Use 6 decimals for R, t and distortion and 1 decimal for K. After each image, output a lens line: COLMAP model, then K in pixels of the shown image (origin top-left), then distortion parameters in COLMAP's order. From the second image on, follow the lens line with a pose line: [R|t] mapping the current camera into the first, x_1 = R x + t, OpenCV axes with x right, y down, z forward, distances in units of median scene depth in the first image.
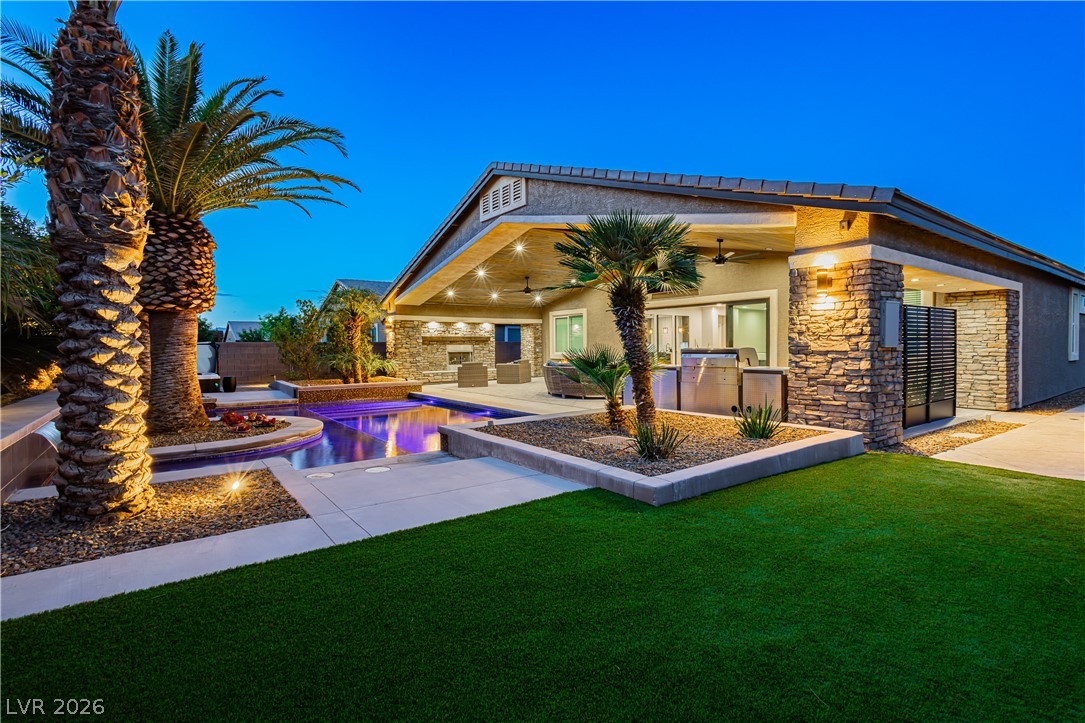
lens RADIAL K [[510.0, 0, 544.0], [0, 510.0, 355.8], [0, 0, 1]] dist [0.008638, -0.001416]
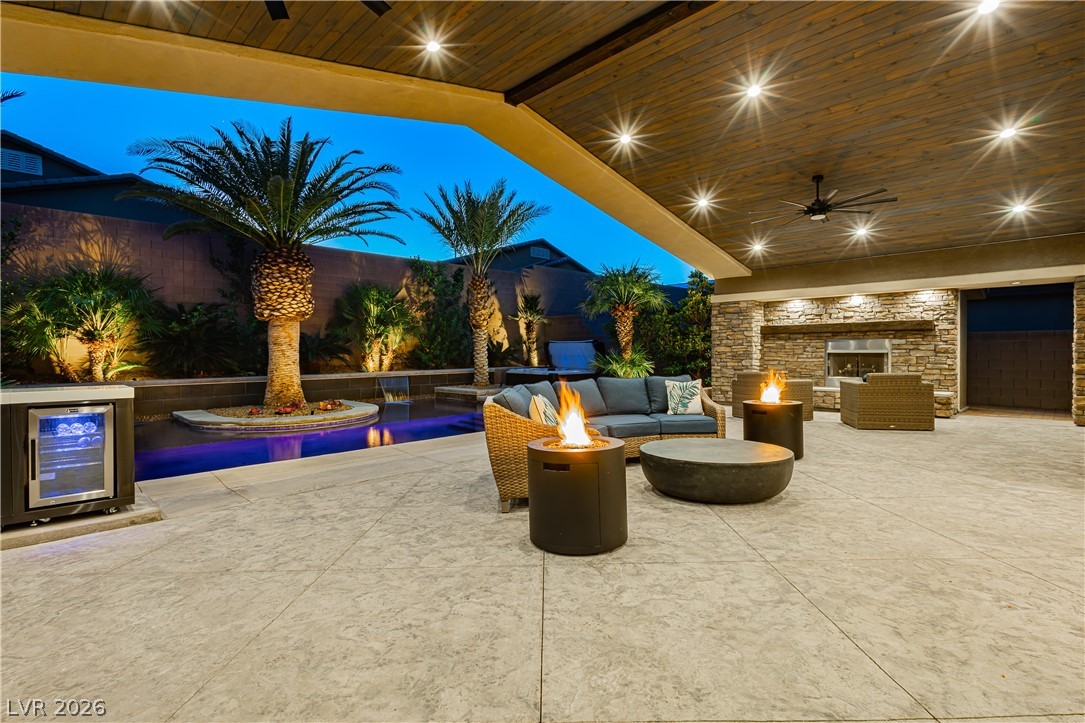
lens RADIAL K [[519.4, 0, 539.8], [0, 519.4, 355.2], [0, 0, 1]] dist [0.012092, -0.002480]
pose [[0.140475, 0.018717, -0.989907, 0.392284], [-0.013302, 0.999767, 0.017016, -0.012710], [0.989995, 0.010777, 0.140691, 0.767675]]
